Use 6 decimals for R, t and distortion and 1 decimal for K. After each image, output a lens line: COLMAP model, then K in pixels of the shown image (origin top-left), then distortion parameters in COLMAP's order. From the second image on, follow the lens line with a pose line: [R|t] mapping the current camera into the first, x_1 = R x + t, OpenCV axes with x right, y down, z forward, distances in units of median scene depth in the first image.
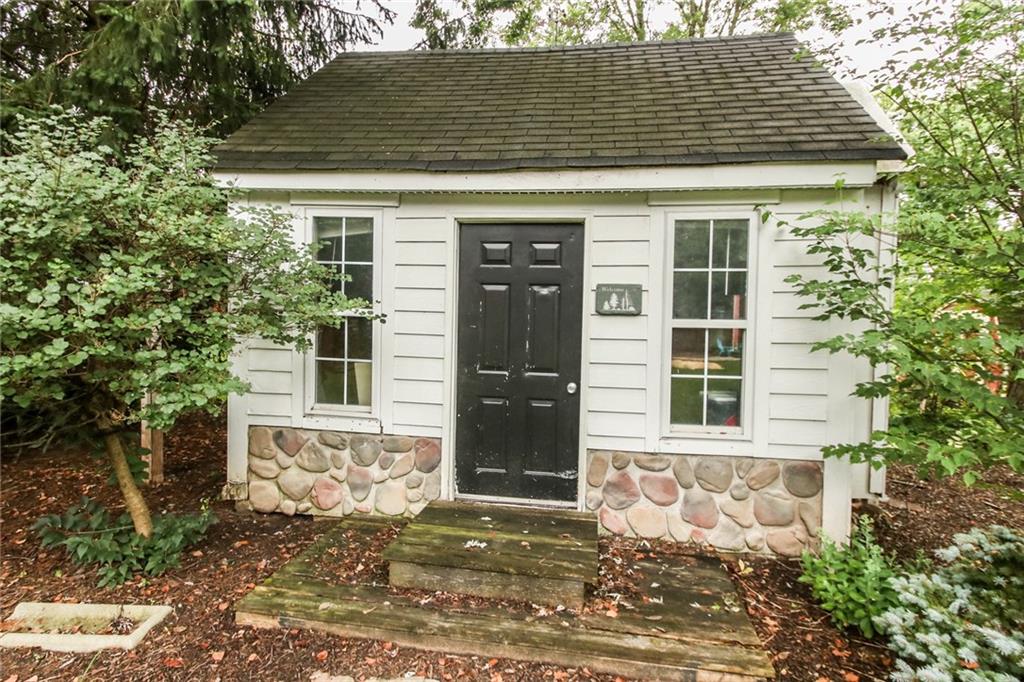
lens RADIAL K [[496.6, 0, 518.4], [0, 496.6, 335.9], [0, 0, 1]] dist [-0.002132, -0.000314]
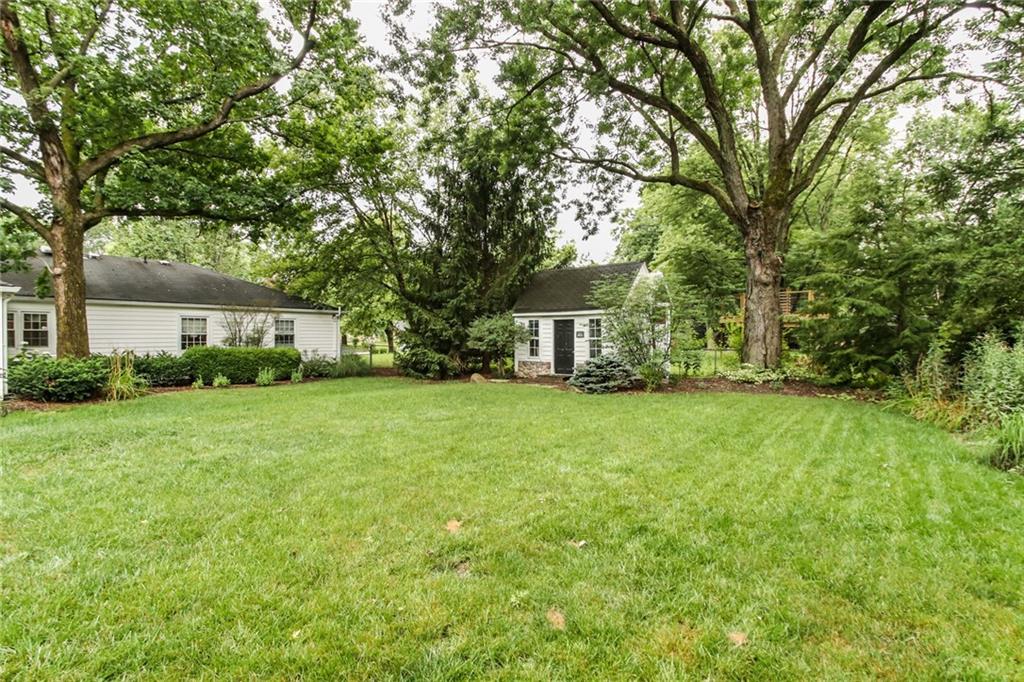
lens RADIAL K [[496.6, 0, 510.6], [0, 496.6, 337.9], [0, 0, 1]] dist [-0.002132, -0.000314]
pose [[0.865053, -0.025560, -0.501028, 2.104526], [0.001948, 0.998865, -0.047594, 0.202943], [0.501676, 0.040195, 0.864121, -3.728795]]
